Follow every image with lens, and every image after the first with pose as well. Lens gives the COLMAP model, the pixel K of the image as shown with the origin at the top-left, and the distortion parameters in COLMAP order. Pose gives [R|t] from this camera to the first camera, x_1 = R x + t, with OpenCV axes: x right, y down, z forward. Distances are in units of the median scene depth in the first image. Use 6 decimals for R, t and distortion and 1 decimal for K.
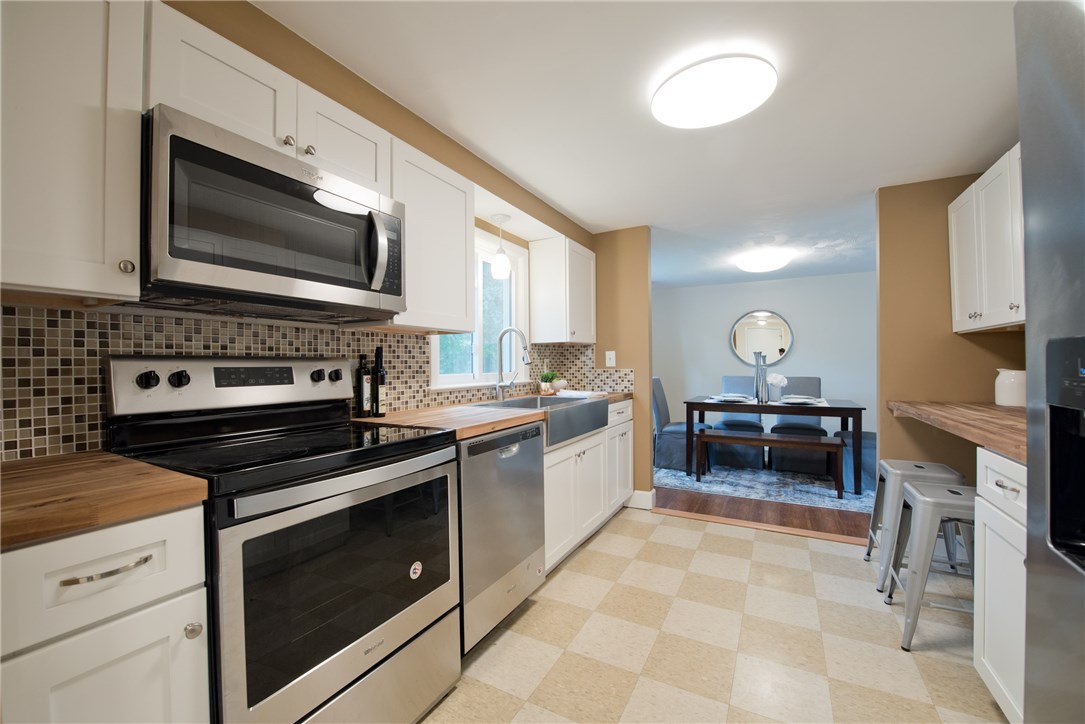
lens RADIAL K [[434.6, 0, 539.8], [0, 434.6, 363.2], [0, 0, 1]] dist [-0.015940, -0.002045]
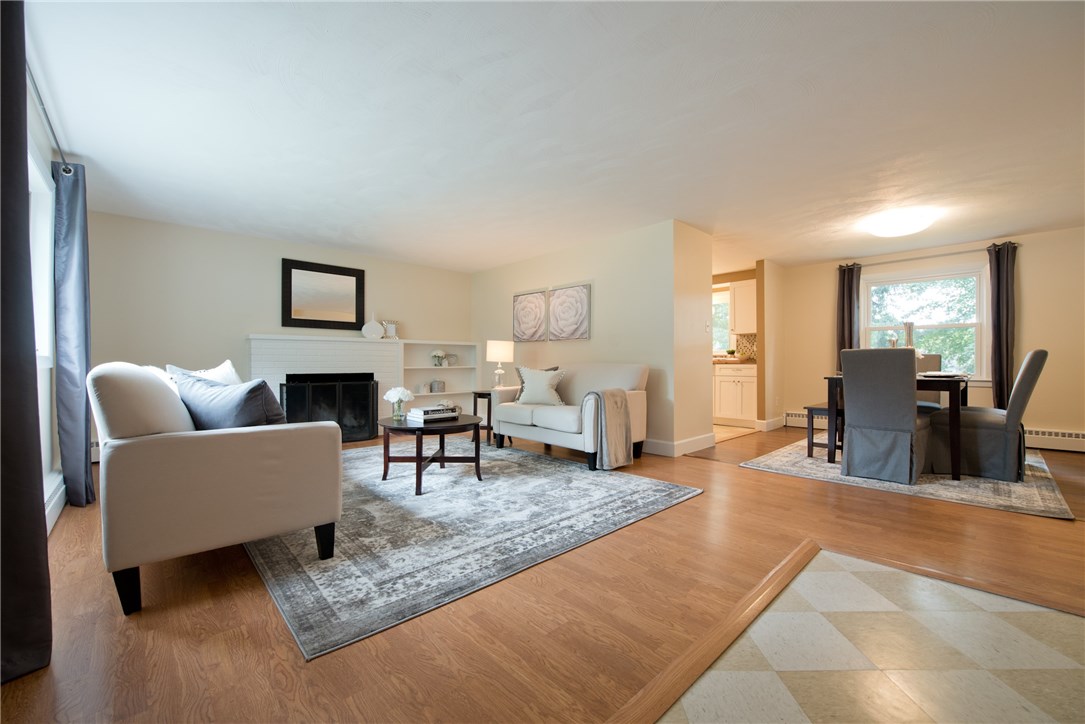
lens RADIAL K [[434.6, 0, 544.4], [0, 434.6, 365.6], [0, 0, 1]] dist [-0.015940, -0.002045]
pose [[-0.293640, 0.013151, -0.955826, 2.640375], [0.005062, 0.999913, 0.012203, 0.078512], [0.955903, -0.001255, -0.293681, 0.885891]]
